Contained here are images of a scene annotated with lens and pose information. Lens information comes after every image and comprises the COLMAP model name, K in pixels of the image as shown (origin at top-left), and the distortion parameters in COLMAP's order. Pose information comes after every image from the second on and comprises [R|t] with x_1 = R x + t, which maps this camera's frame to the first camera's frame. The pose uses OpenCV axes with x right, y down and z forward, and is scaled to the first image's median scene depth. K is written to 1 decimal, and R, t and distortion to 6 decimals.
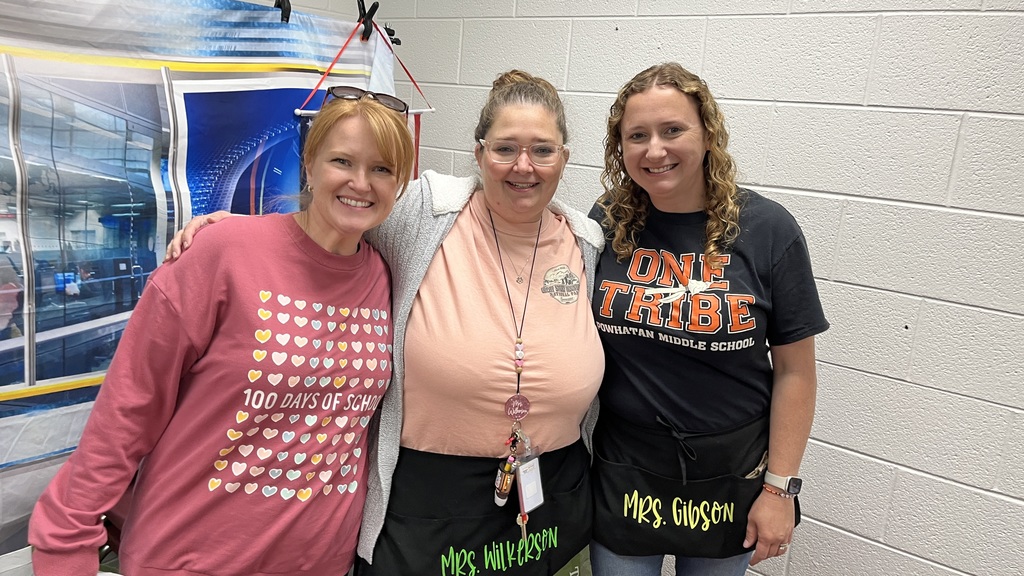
lens RADIAL K [[747.7, 0, 509.0], [0, 747.7, 299.7], [0, 0, 1]] dist [0.075007, -0.113577]
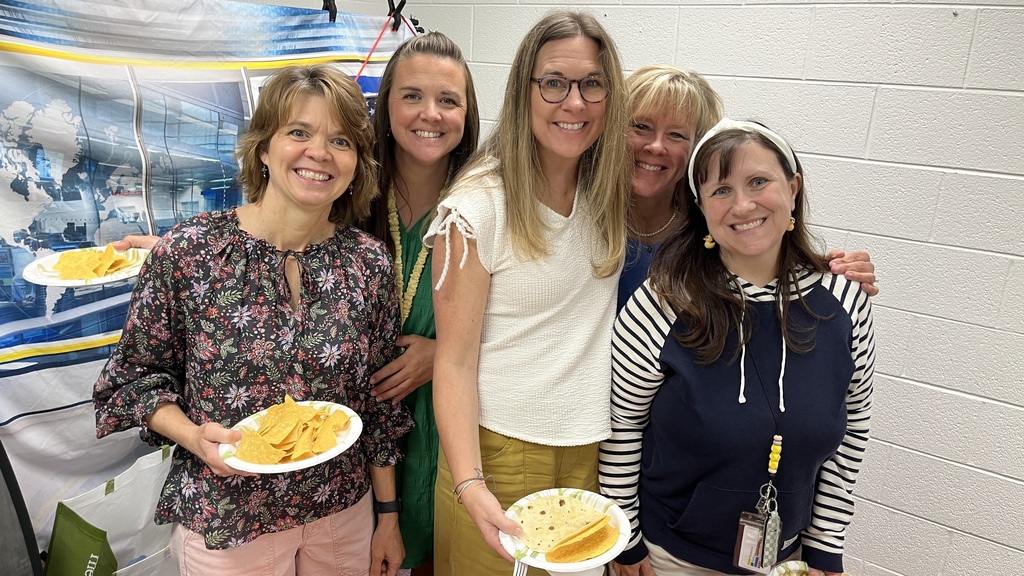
lens RADIAL K [[756.6, 0, 510.2], [0, 756.6, 303.3], [0, 0, 1]] dist [0.006282, -0.001879]
pose [[0.999268, -0.037347, 0.008302, -0.042951], [0.036595, 0.996332, 0.077357, -0.000804], [-0.011160, -0.076997, 0.996969, -0.283831]]
